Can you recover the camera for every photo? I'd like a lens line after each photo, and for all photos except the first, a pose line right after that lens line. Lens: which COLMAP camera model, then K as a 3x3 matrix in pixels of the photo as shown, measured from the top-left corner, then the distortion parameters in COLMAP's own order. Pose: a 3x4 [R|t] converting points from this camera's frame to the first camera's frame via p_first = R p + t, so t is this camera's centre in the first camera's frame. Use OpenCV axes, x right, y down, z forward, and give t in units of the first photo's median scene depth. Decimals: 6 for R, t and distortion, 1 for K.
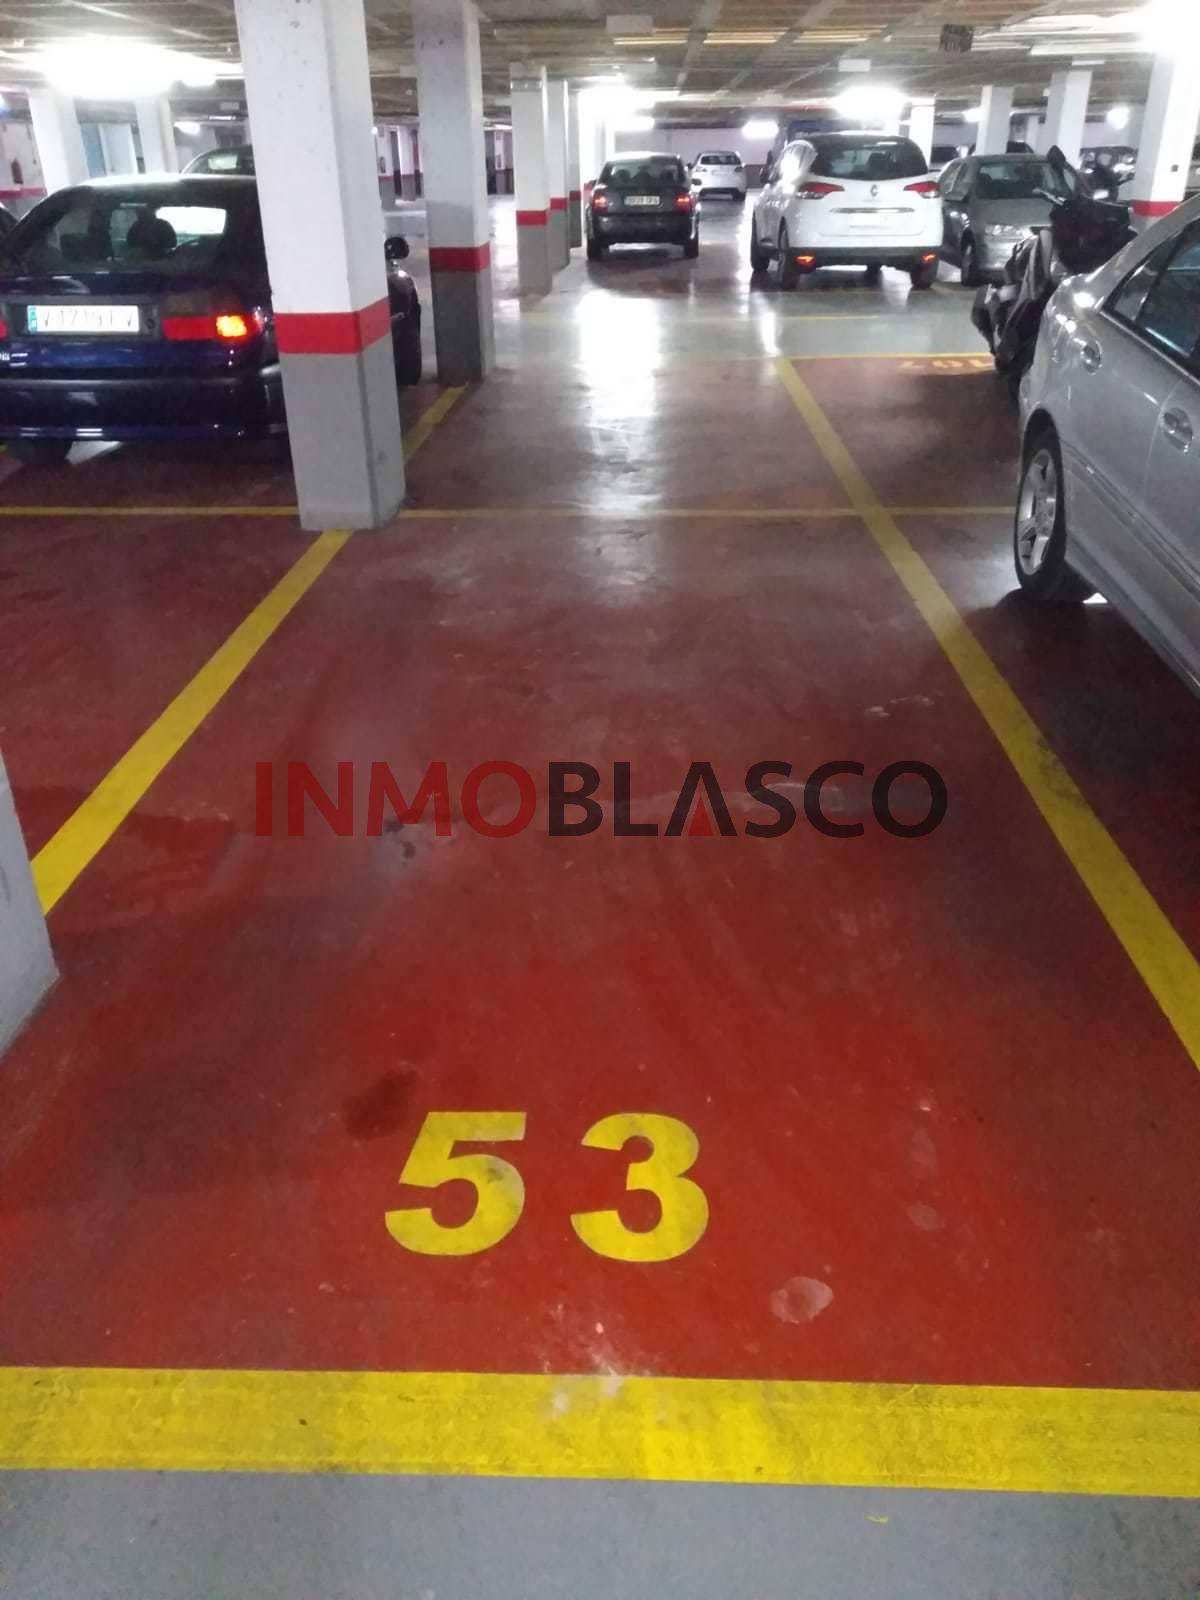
lens RADIAL K [[1234.3, 0, 600.0], [0, 1234.3, 800.0], [0, 0, 1]] dist [0.003479, -0.006973]
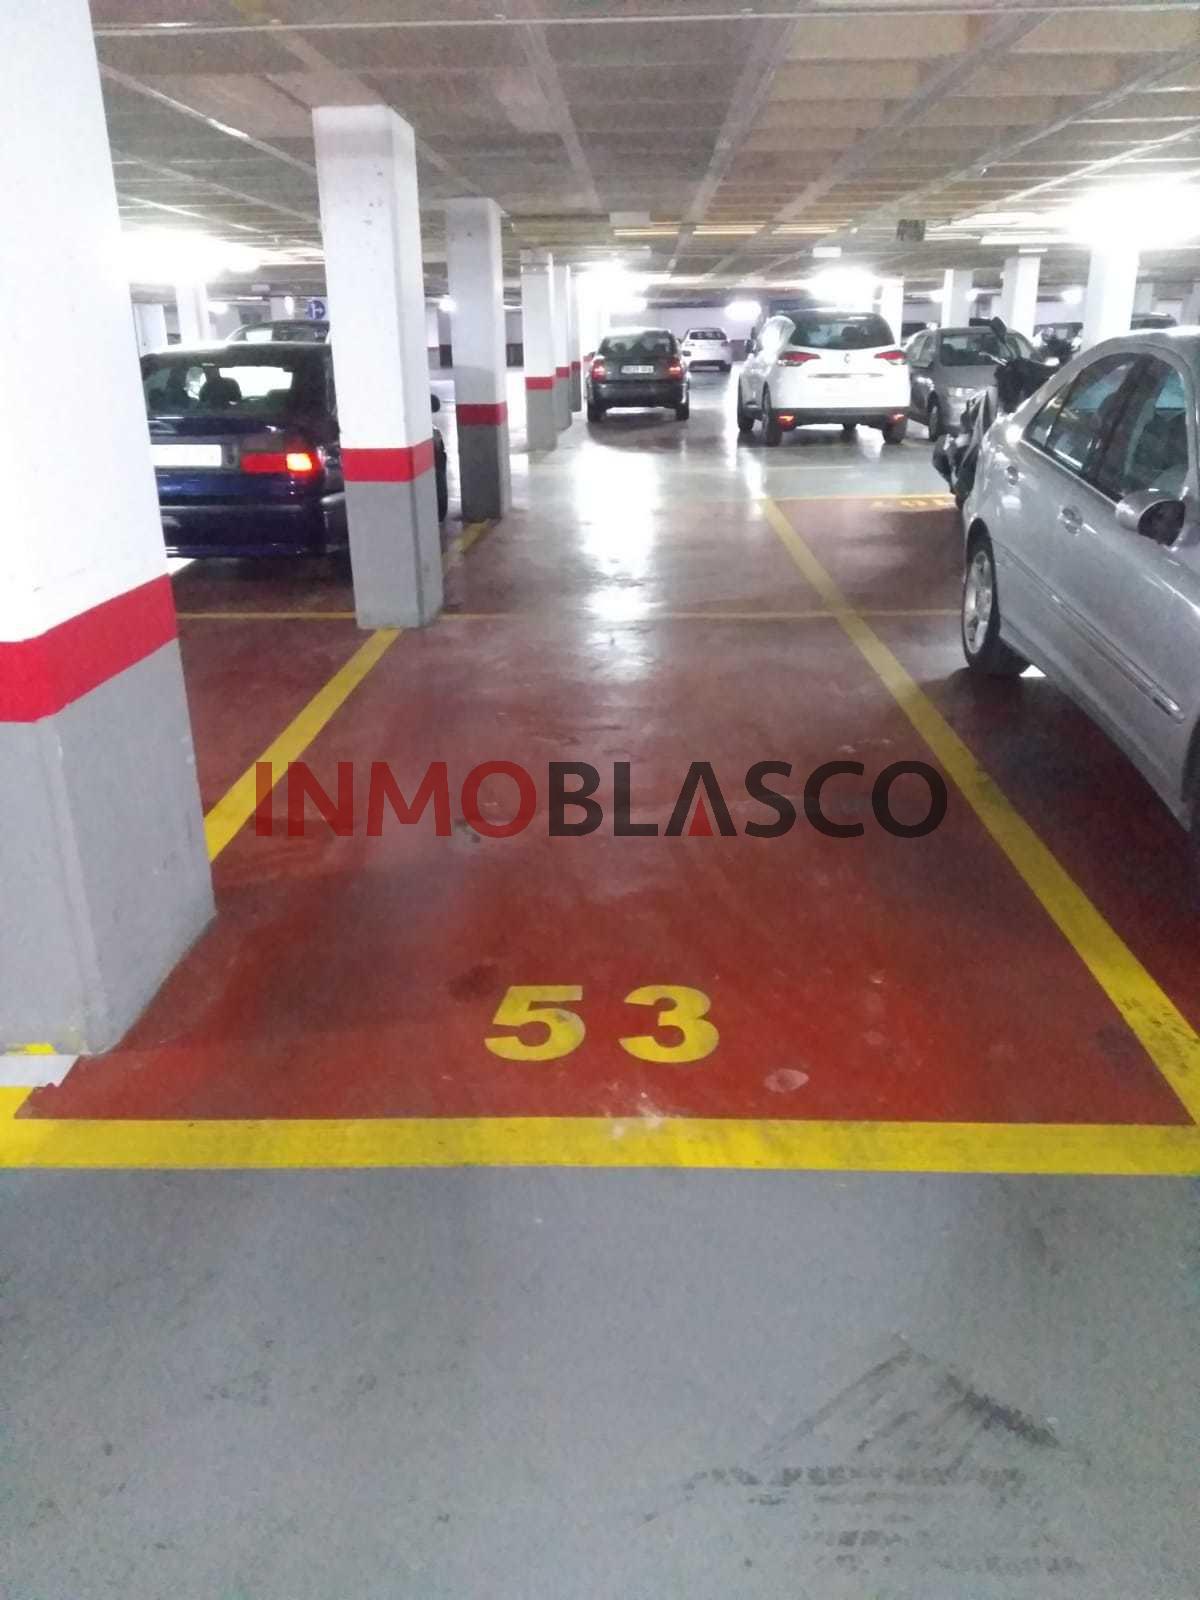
lens RADIAL K [[1216.8, 0, 600.0], [0, 1216.8, 800.0], [0, 0, 1]] dist [0.073703, -0.161946]
pose [[0.999987, -0.003016, 0.004052, -0.011843], [0.003468, 0.993157, -0.116735, 0.054612], [-0.003672, 0.116747, 0.993155, -0.092541]]
